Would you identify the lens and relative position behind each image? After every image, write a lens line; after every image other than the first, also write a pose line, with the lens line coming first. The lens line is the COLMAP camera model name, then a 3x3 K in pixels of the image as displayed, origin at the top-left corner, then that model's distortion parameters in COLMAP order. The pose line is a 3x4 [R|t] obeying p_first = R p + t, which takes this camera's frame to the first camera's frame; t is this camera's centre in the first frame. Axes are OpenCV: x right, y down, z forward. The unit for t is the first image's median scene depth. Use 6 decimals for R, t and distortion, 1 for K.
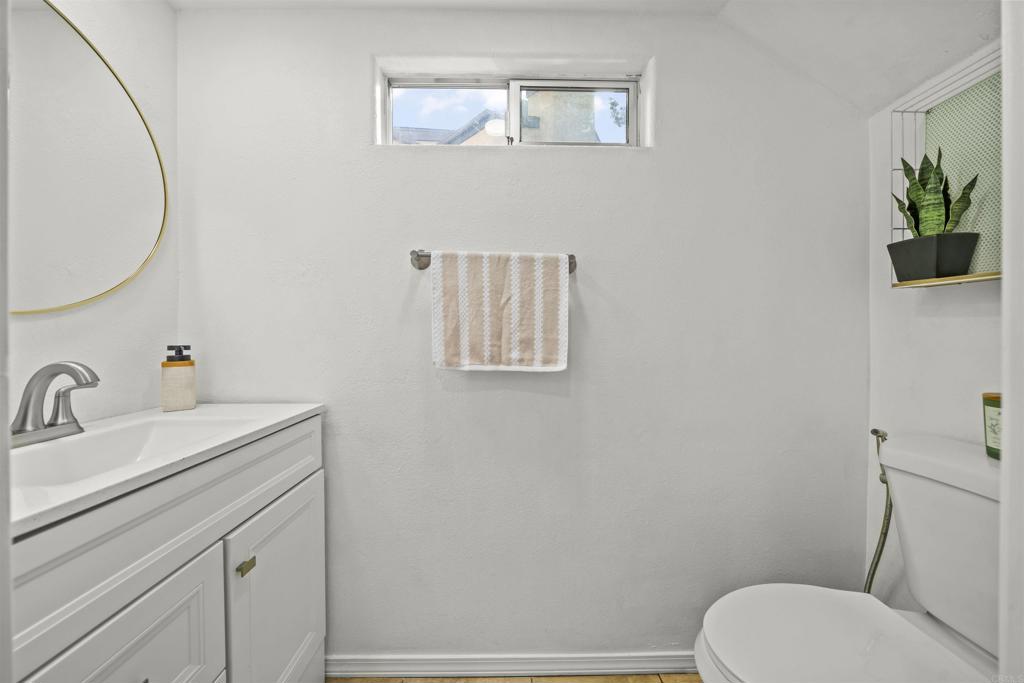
lens RADIAL K [[348.7, 0, 510.7], [0, 348.7, 336.8], [0, 0, 1]] dist [-0.007342, 0.000031]
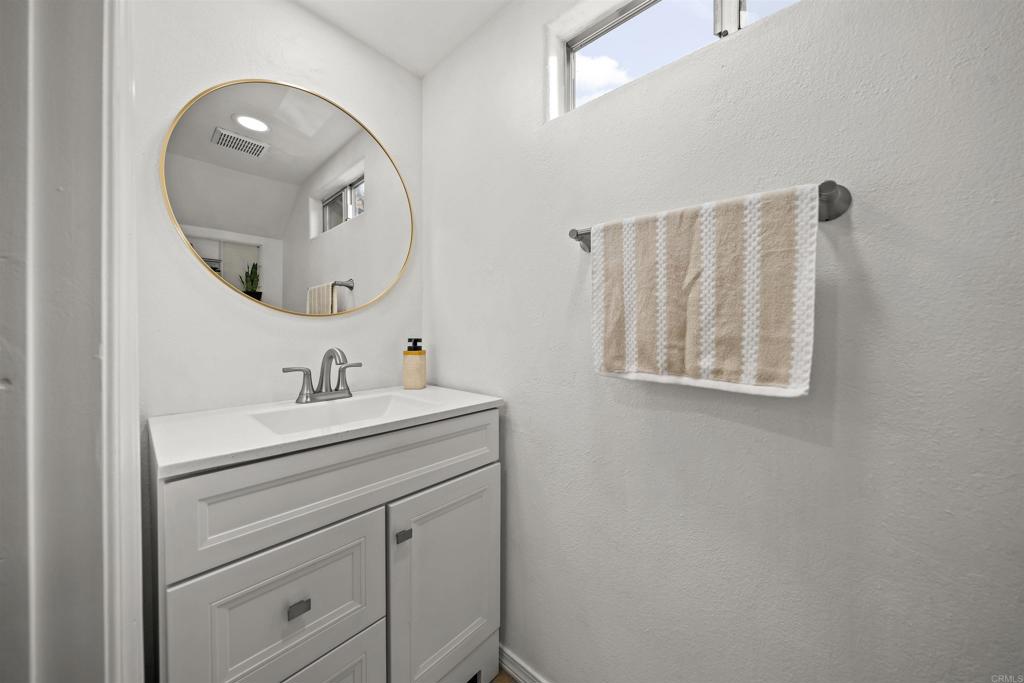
lens RADIAL K [[348.7, 0, 510.7], [0, 348.7, 336.8], [0, 0, 1]] dist [-0.007342, 0.000031]
pose [[0.741072, 0.014899, -0.671260, 0.174051], [-0.011552, 0.999889, 0.009439, 0.002601], [0.671326, 0.000759, 0.741162, 0.285519]]
